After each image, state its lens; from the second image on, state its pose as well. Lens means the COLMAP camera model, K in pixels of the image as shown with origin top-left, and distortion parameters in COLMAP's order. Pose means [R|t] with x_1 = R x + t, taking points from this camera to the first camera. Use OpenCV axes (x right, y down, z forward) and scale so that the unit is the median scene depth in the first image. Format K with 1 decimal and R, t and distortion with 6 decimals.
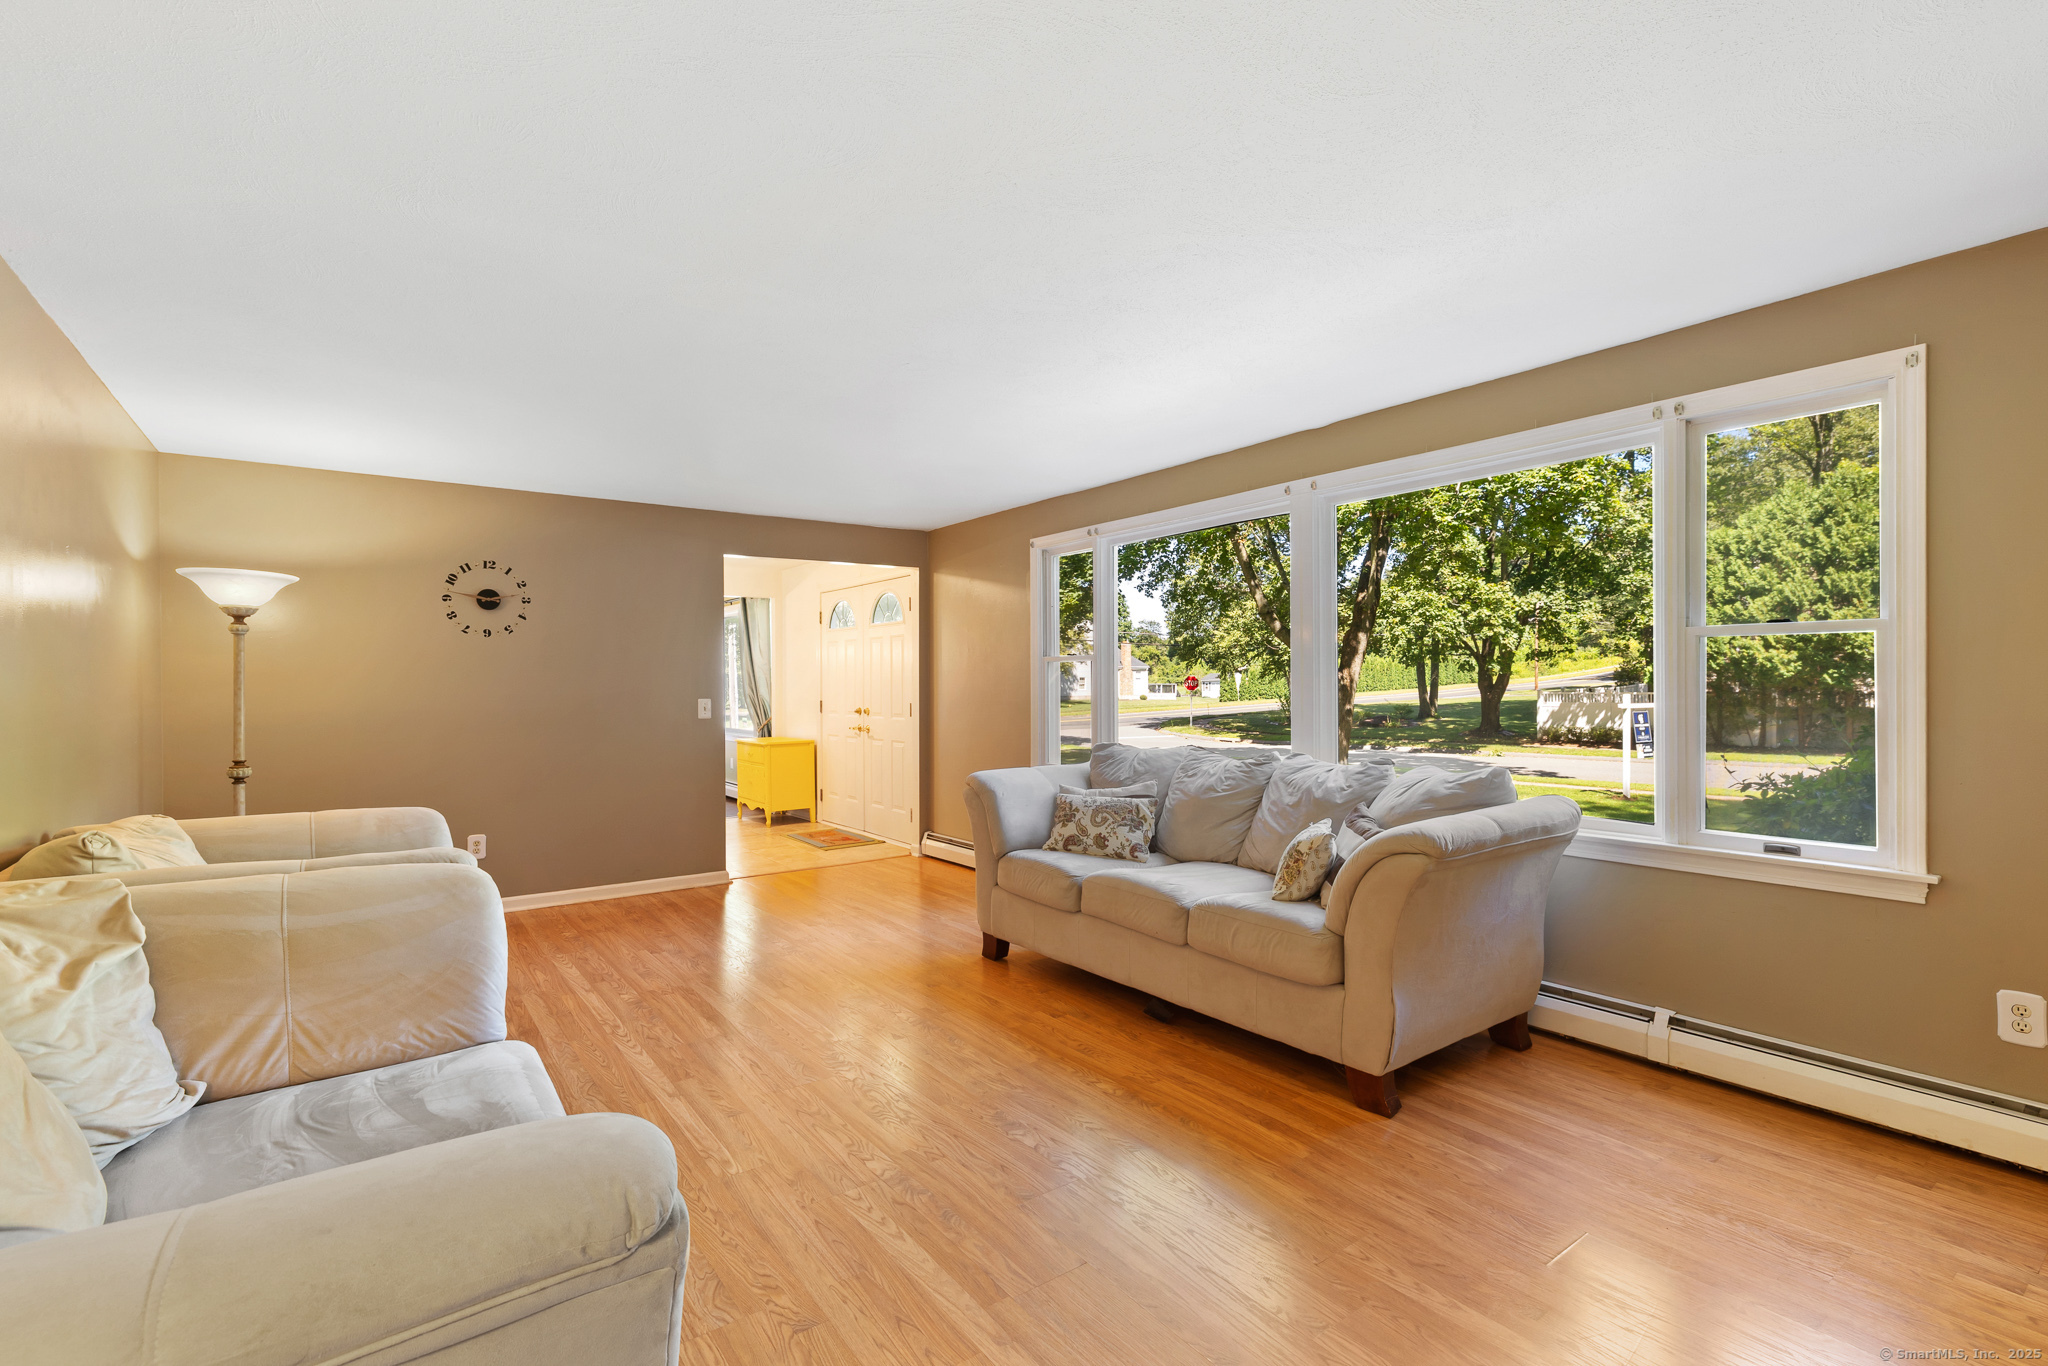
lens RADIAL K [[930.7, 0, 1025.4], [0, 930.7, 686.9], [0, 0, 1]] dist [-0.000825, 0.000065]
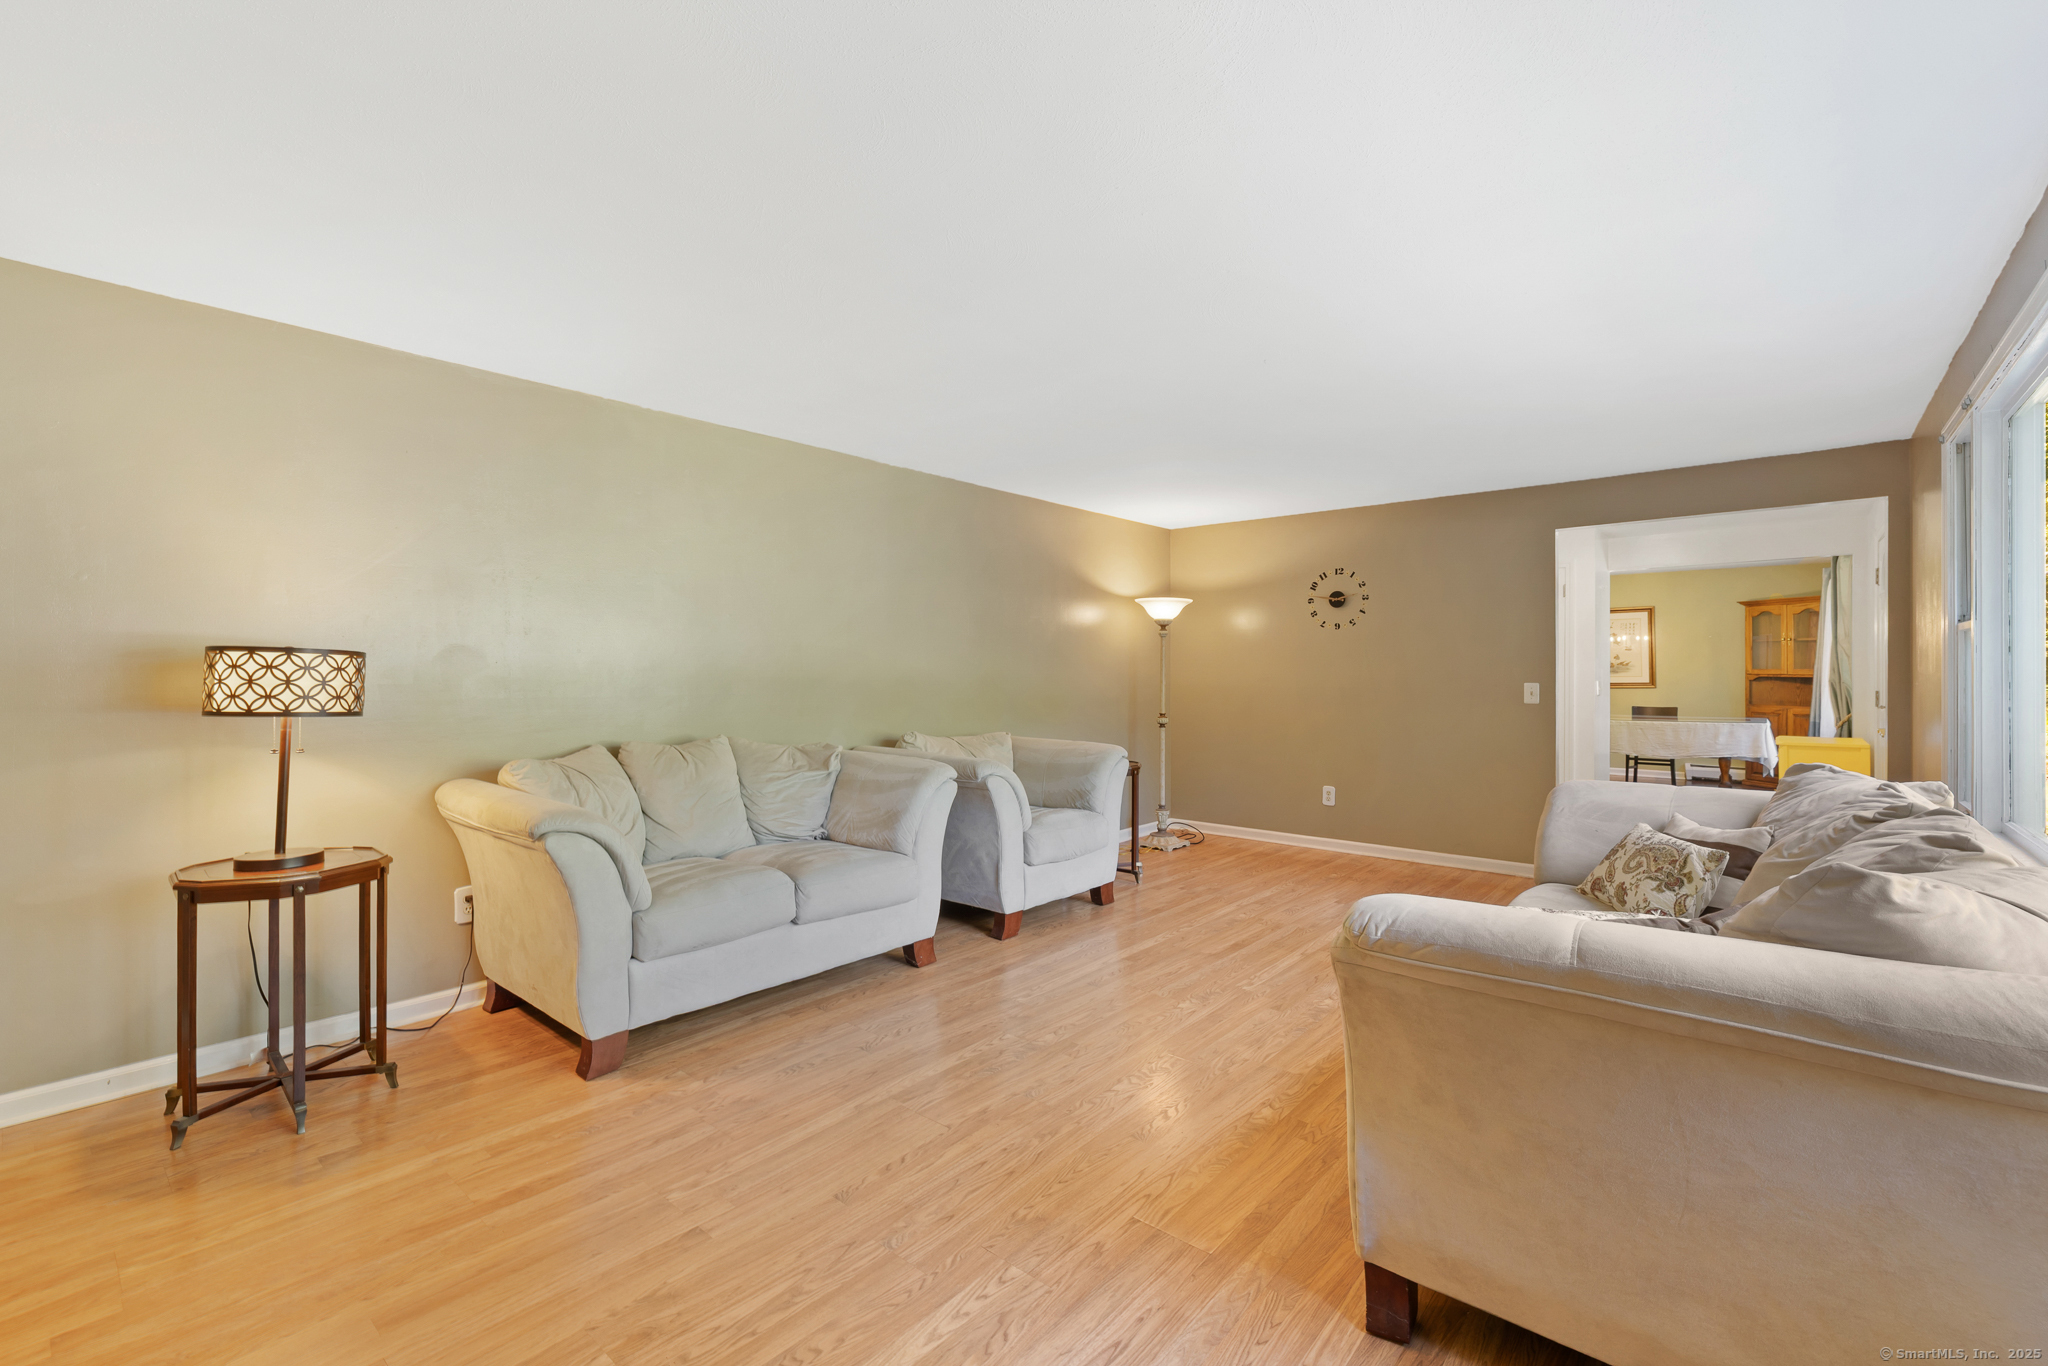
lens RADIAL K [[879.5, 0, 1028.8], [0, 879.5, 699.5], [0, 0, 1]] dist [-0.002282, 0.001082]
pose [[0.237878, 0.040466, -0.970452, 0.739110], [-0.002849, 0.999157, 0.040965, -0.010827], [0.971291, -0.006980, 0.237792, 0.492851]]
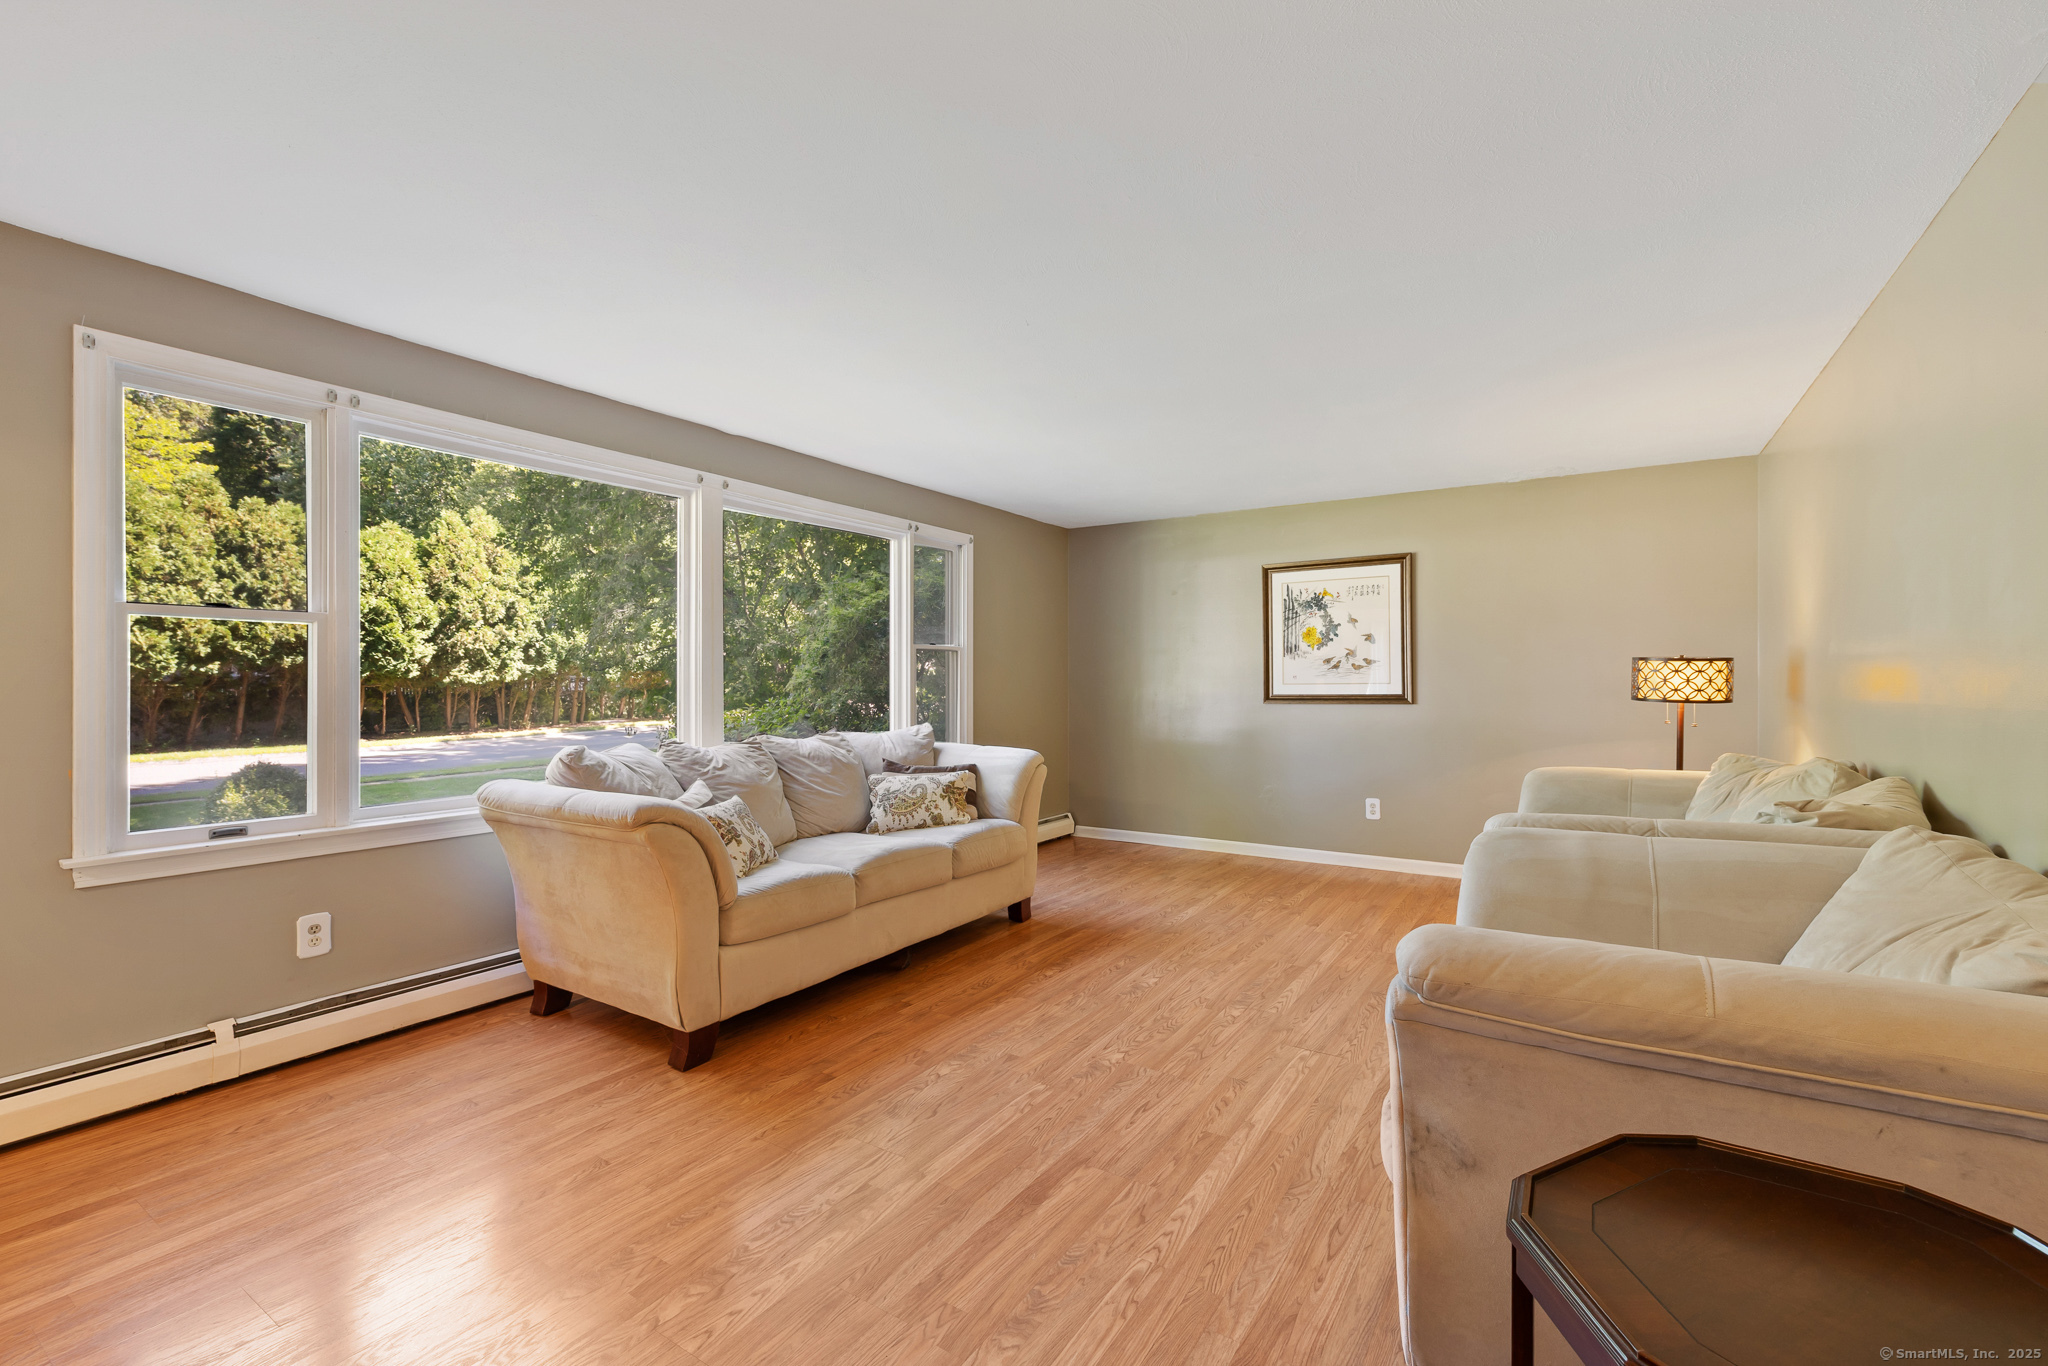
lens RADIAL K [[879.5, 0, 1016.0], [0, 879.5, 684.2], [0, 0, 1]] dist [-0.002282, 0.001082]
pose [[-0.353327, -0.003390, 0.935494, -0.930846], [-0.001912, 0.999994, 0.002901, 0.010677], [-0.935498, -0.000763, -0.353331, 1.290109]]
